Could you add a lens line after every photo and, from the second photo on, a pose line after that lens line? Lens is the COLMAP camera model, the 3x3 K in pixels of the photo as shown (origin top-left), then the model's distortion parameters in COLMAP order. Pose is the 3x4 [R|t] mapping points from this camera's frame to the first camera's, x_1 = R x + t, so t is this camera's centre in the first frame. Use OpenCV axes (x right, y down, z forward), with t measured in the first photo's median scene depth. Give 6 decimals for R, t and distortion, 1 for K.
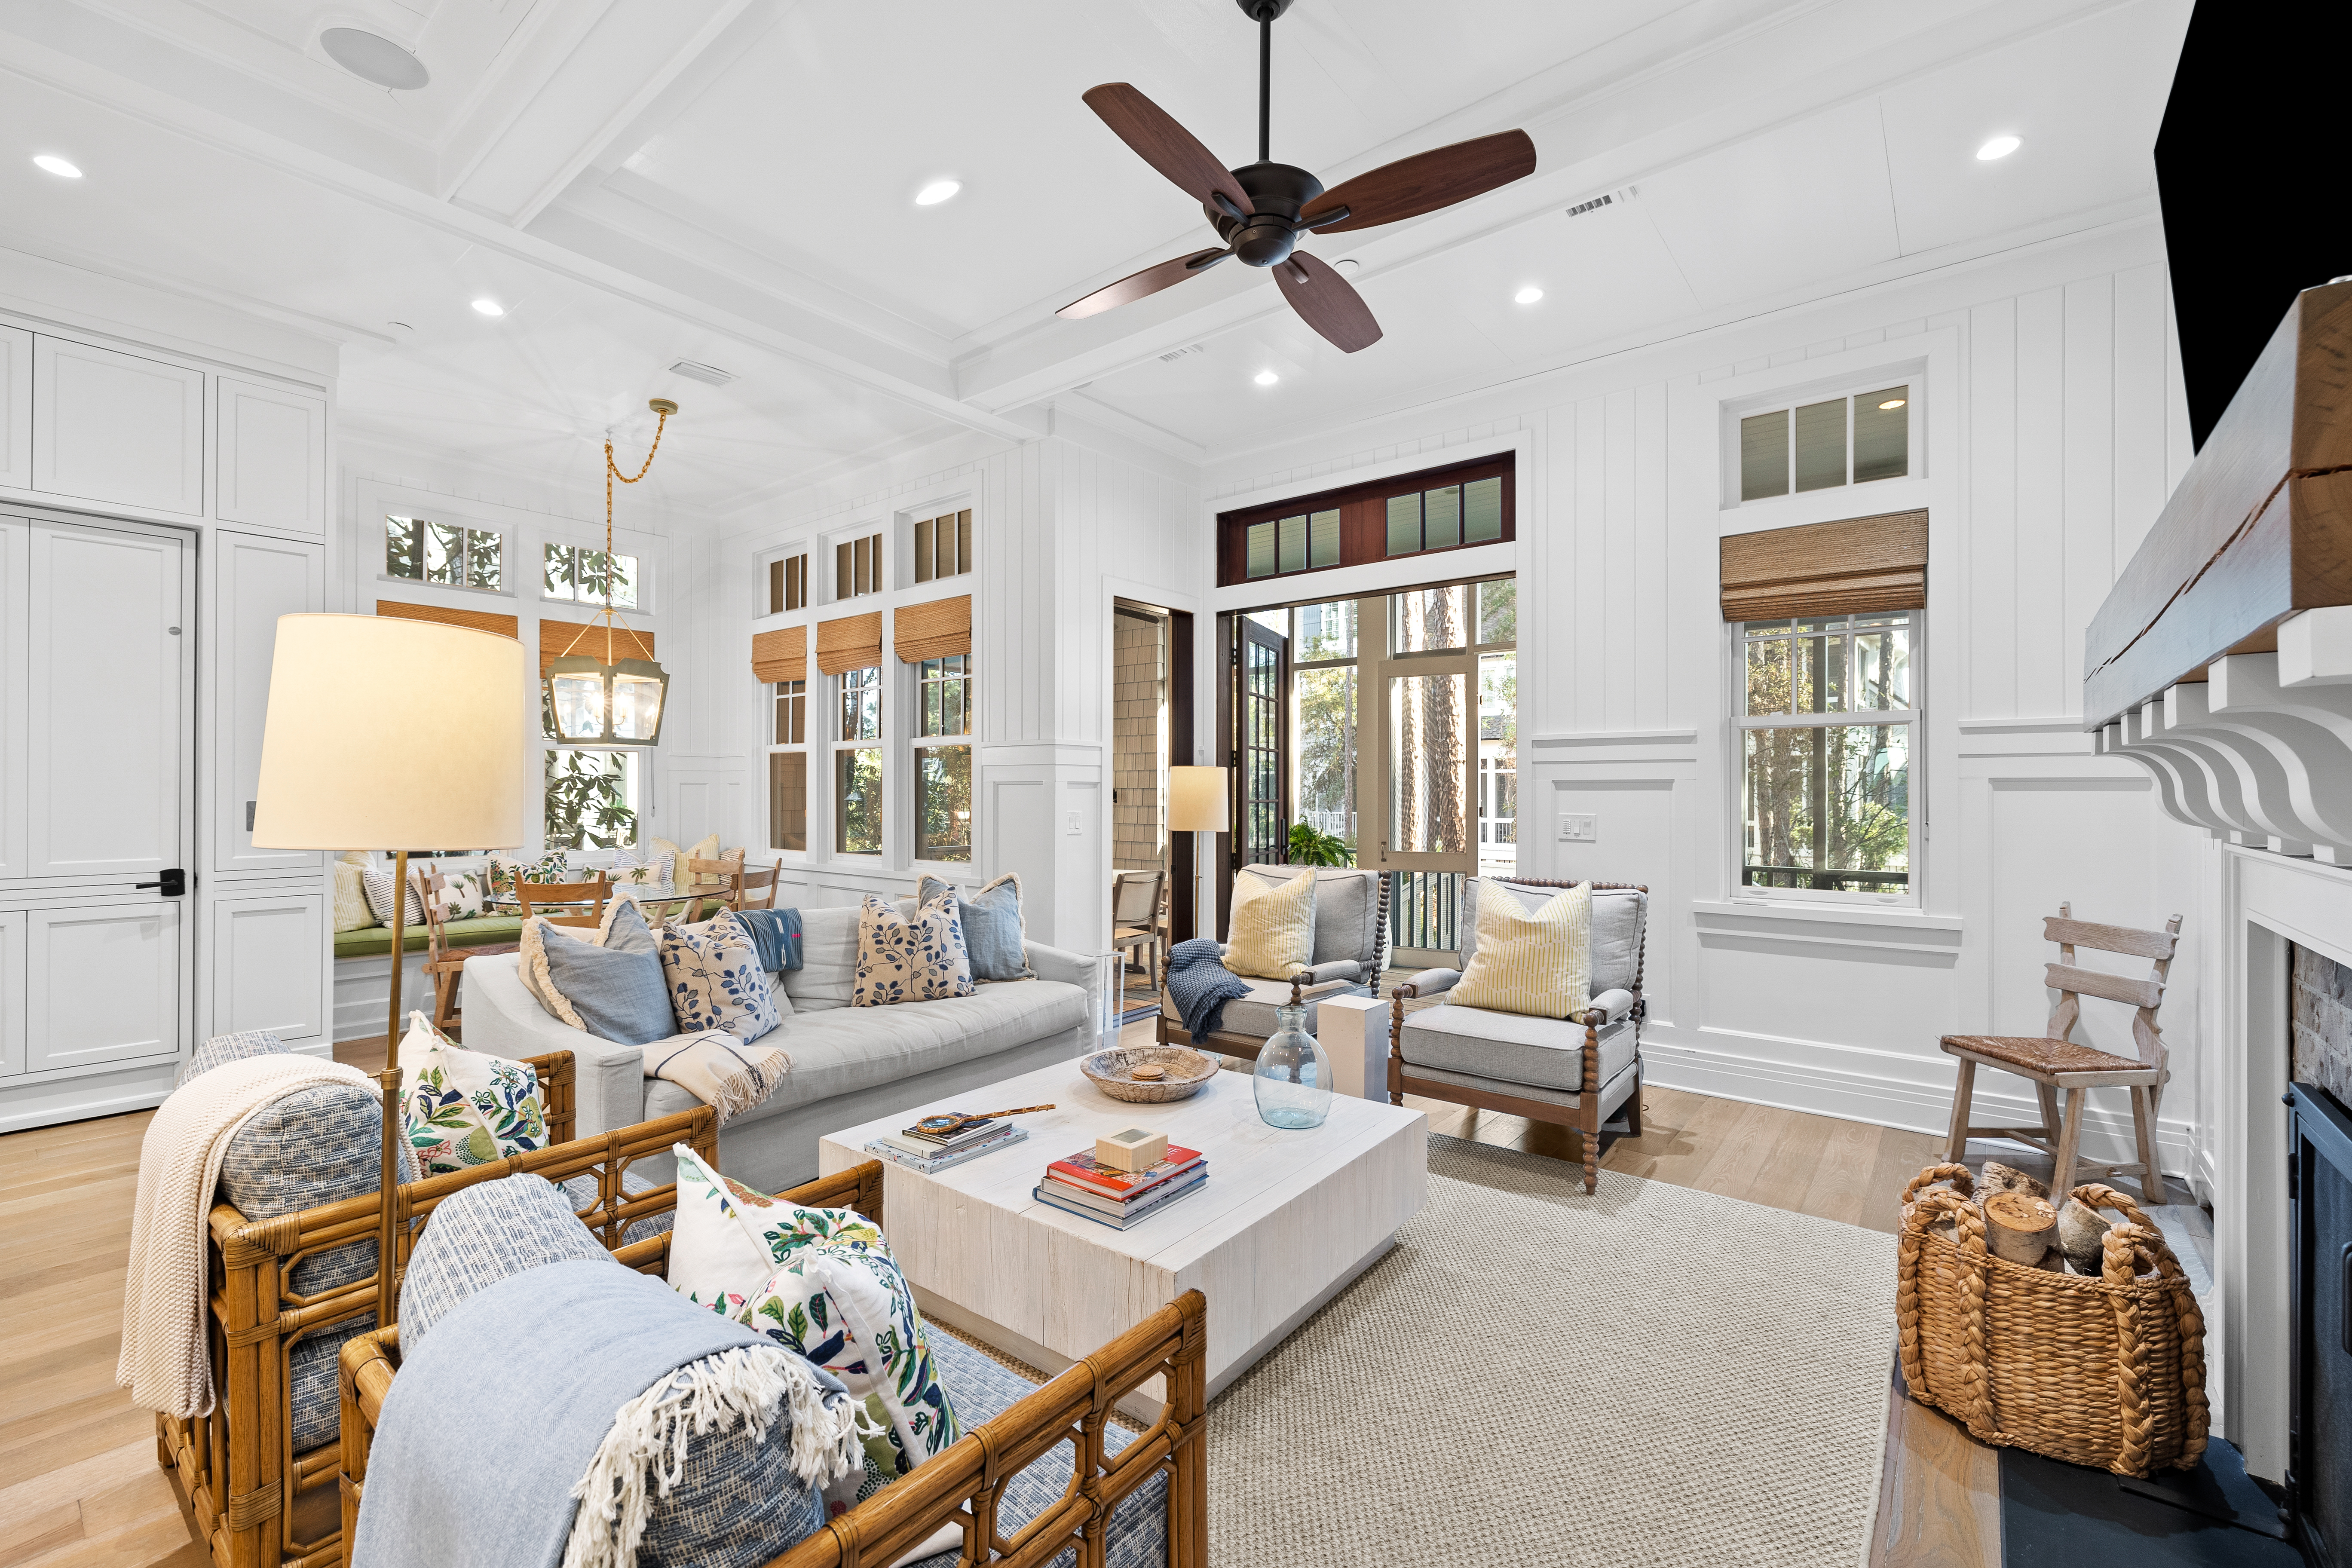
lens RADIAL K [[990.4, 0, 1169.7], [0, 990.4, 782.8], [0, 0, 1]] dist [-0.000750, 0.000721]
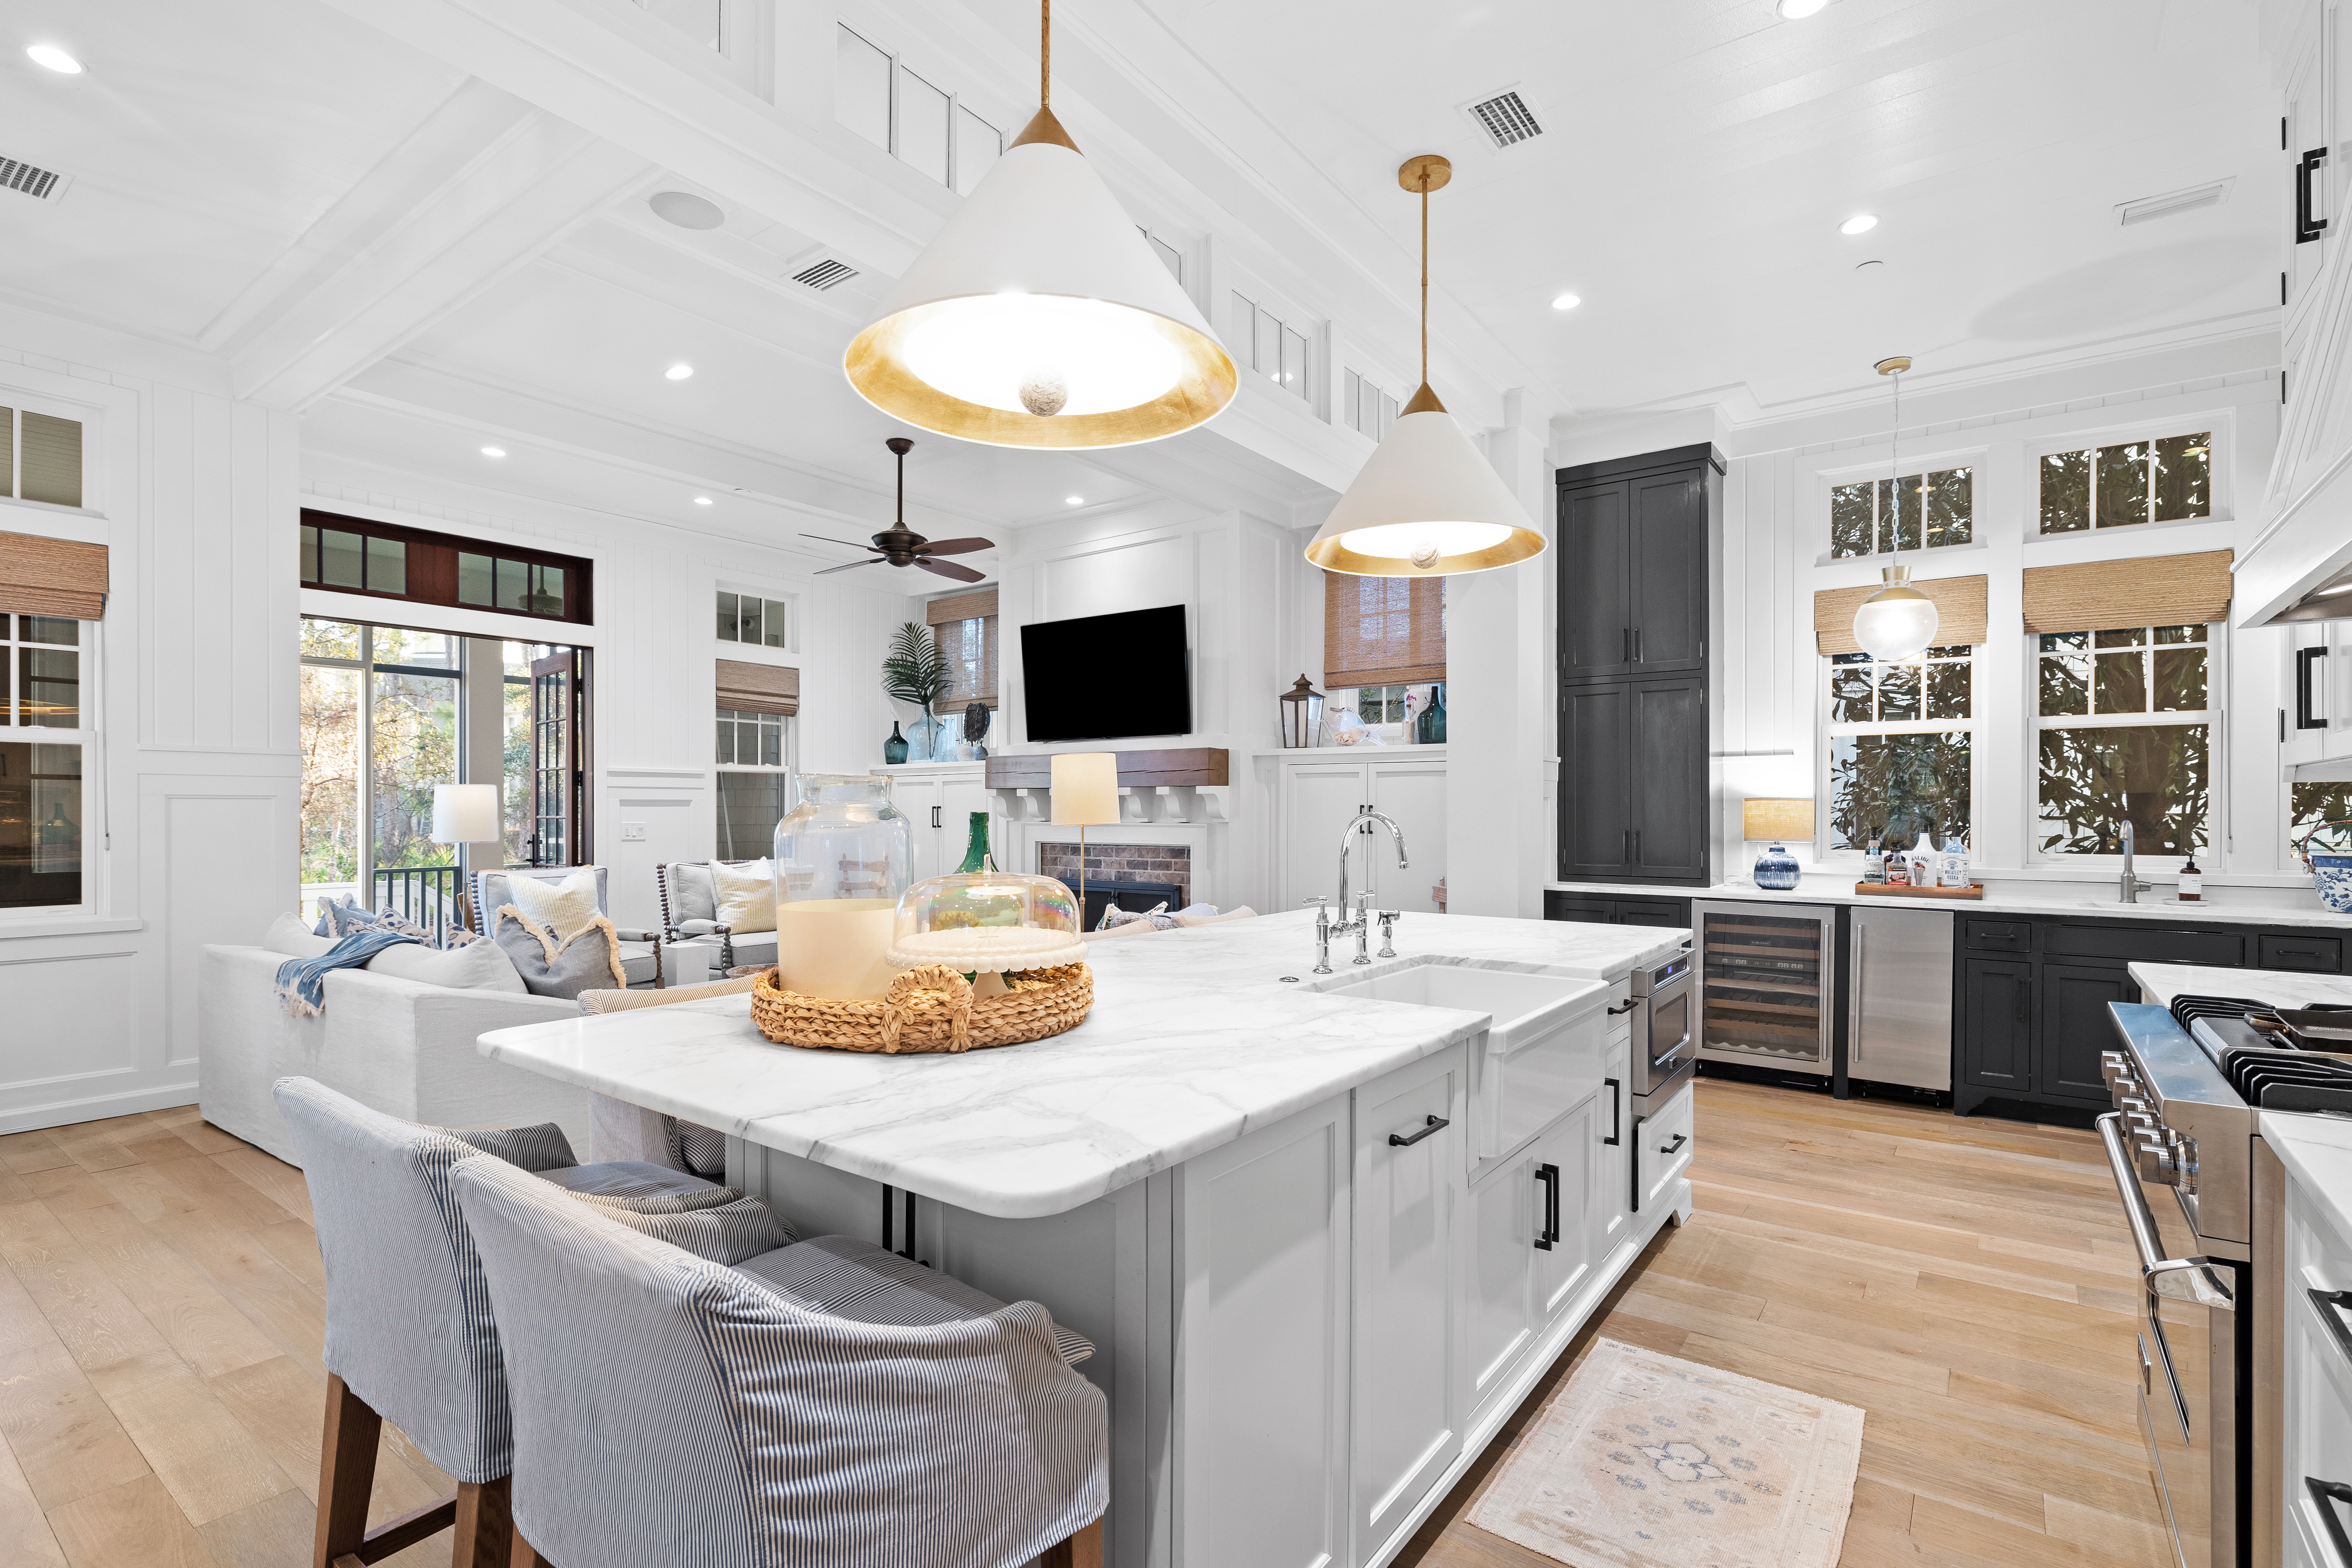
lens RADIAL K [[1114.5, 0, 1175.2], [0, 1114.5, 815.2], [0, 0, 1]] dist [-0.002368, -0.000065]
pose [[-0.041033, -0.007293, 0.999131, -1.216567], [-0.006606, 0.999953, 0.007028, 0.003236], [-0.999136, -0.006312, -0.041080, 0.246968]]
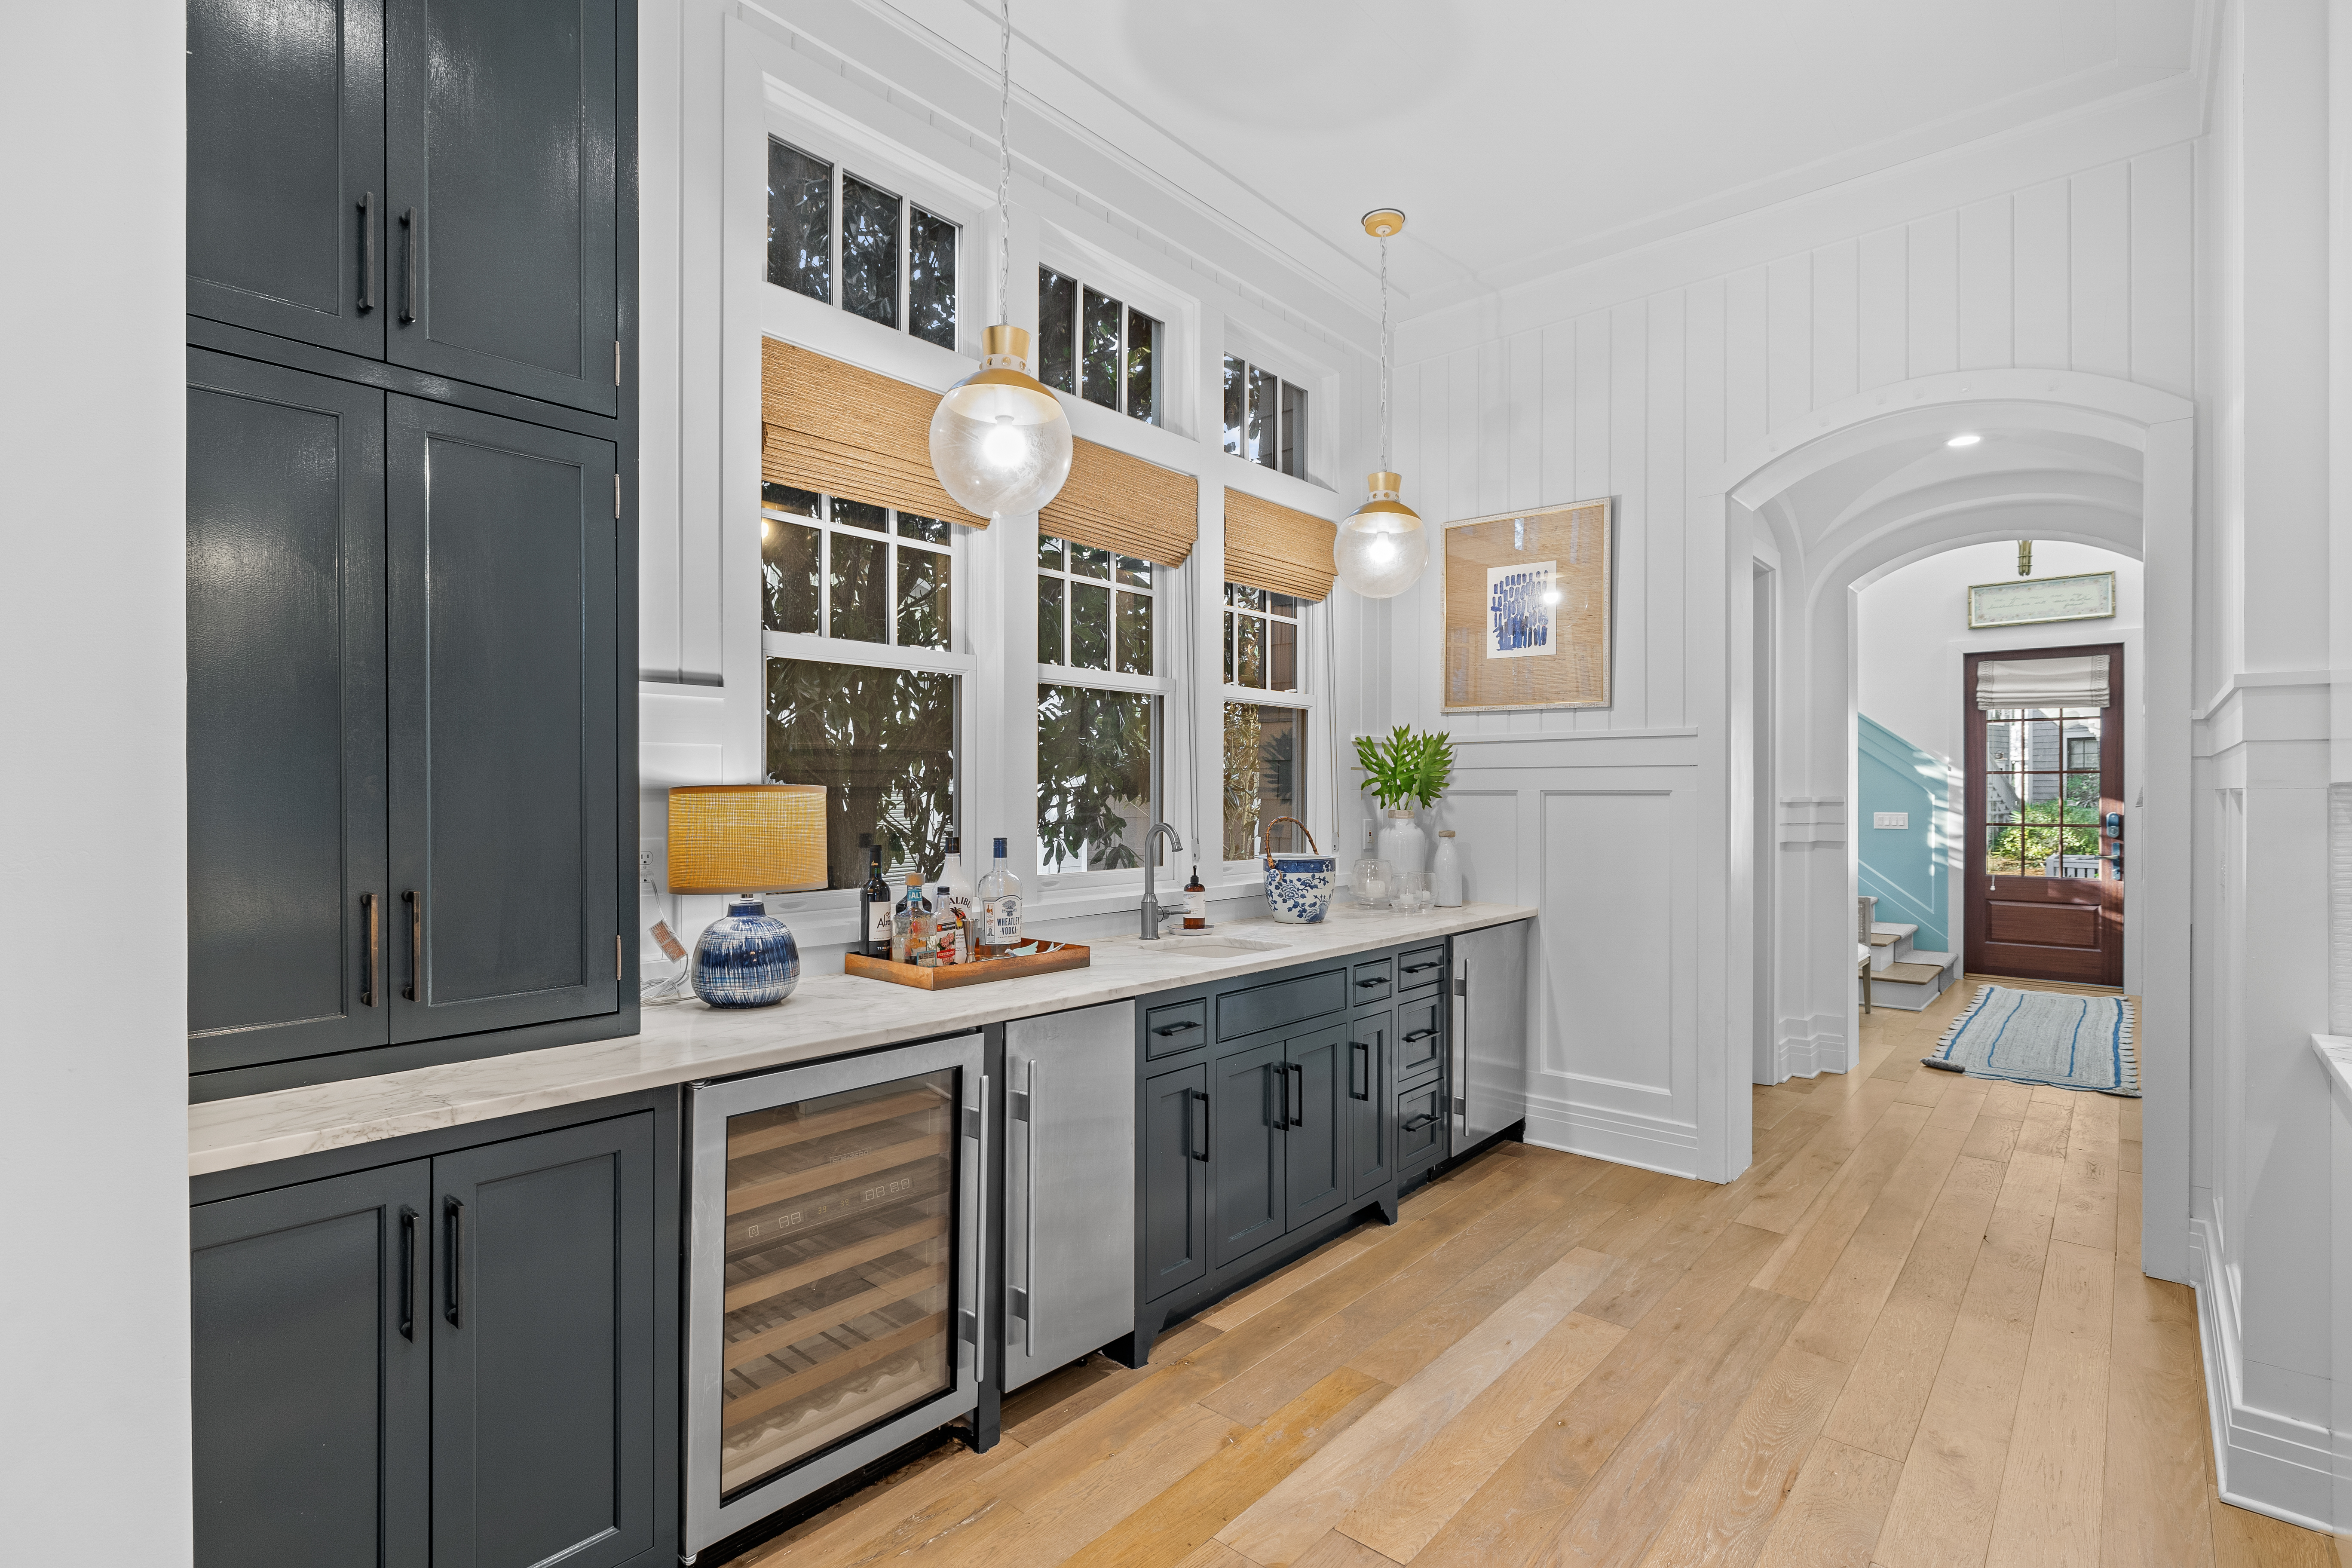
lens RADIAL K [[1103.1, 0, 1178.1], [0, 1103.1, 794.4], [0, 0, 1]] dist [-0.005797, -0.000126]
pose [[-0.999523, -0.001082, 0.030866, -0.313293], [-0.001263, 0.999982, -0.005841, -0.004547], [-0.030860, -0.005877, -0.999506, 0.053235]]
